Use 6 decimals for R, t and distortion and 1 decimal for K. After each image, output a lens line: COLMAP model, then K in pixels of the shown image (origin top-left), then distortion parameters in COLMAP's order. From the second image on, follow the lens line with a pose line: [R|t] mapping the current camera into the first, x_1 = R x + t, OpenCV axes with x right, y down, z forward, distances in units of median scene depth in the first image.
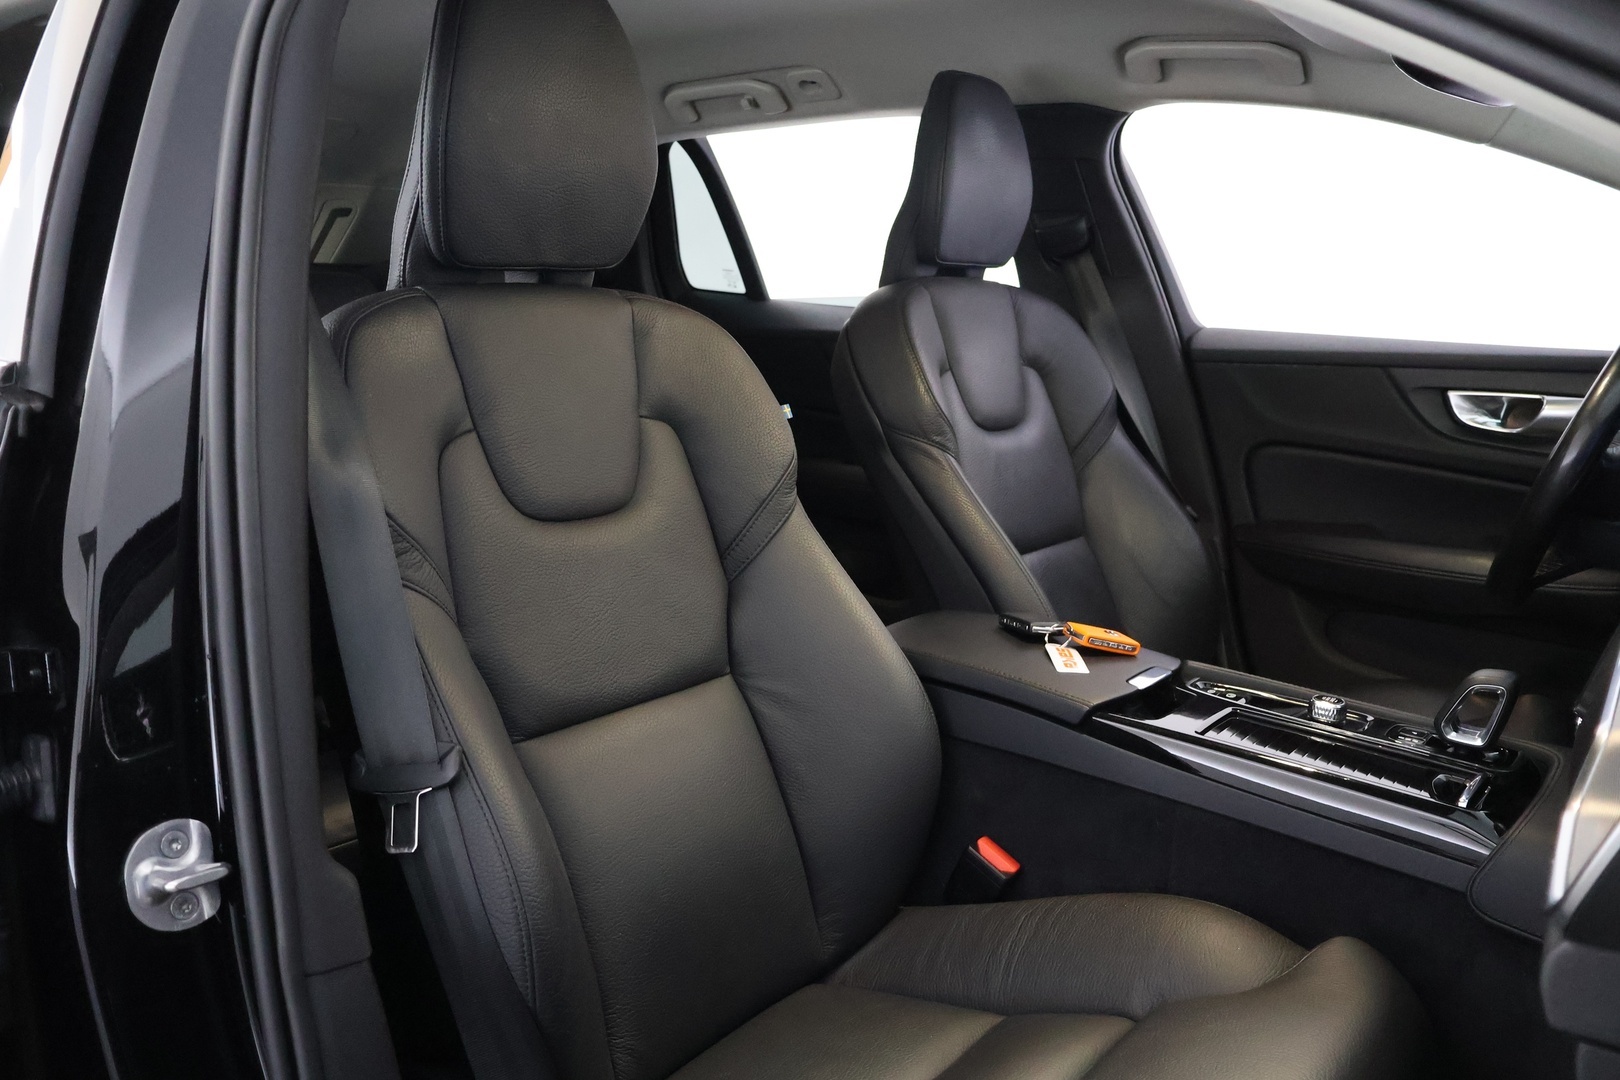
lens RADIAL K [[1330.3, 0, 812.7], [0, 1330.3, 527.4], [0, 0, 1]] dist [-0.006330, -0.007156]
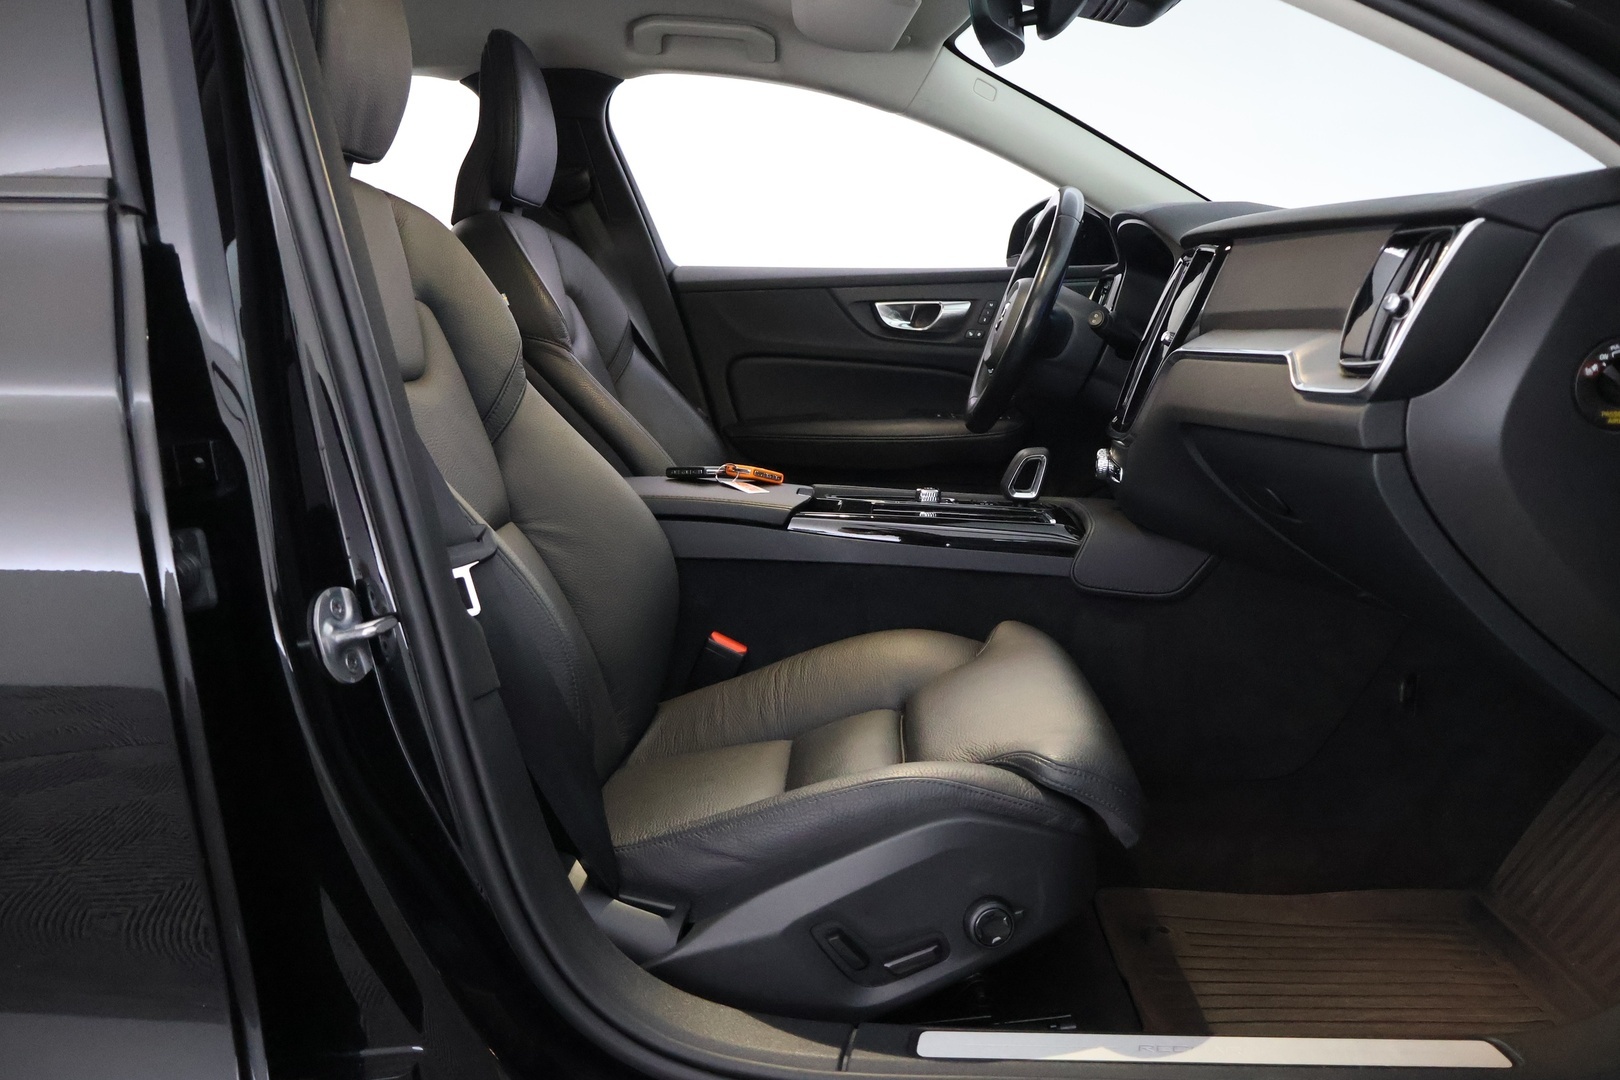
lens RADIAL K [[1329.2, 0, 818.5], [0, 1329.2, 529.3], [0, 0, 1]] dist [-0.004970, -0.007208]
pose [[0.826596, -0.118492, 0.550180, -0.340950], [0.128507, 0.991497, 0.020468, 0.091282], [-0.547928, 0.053784, 0.834795, -0.074669]]
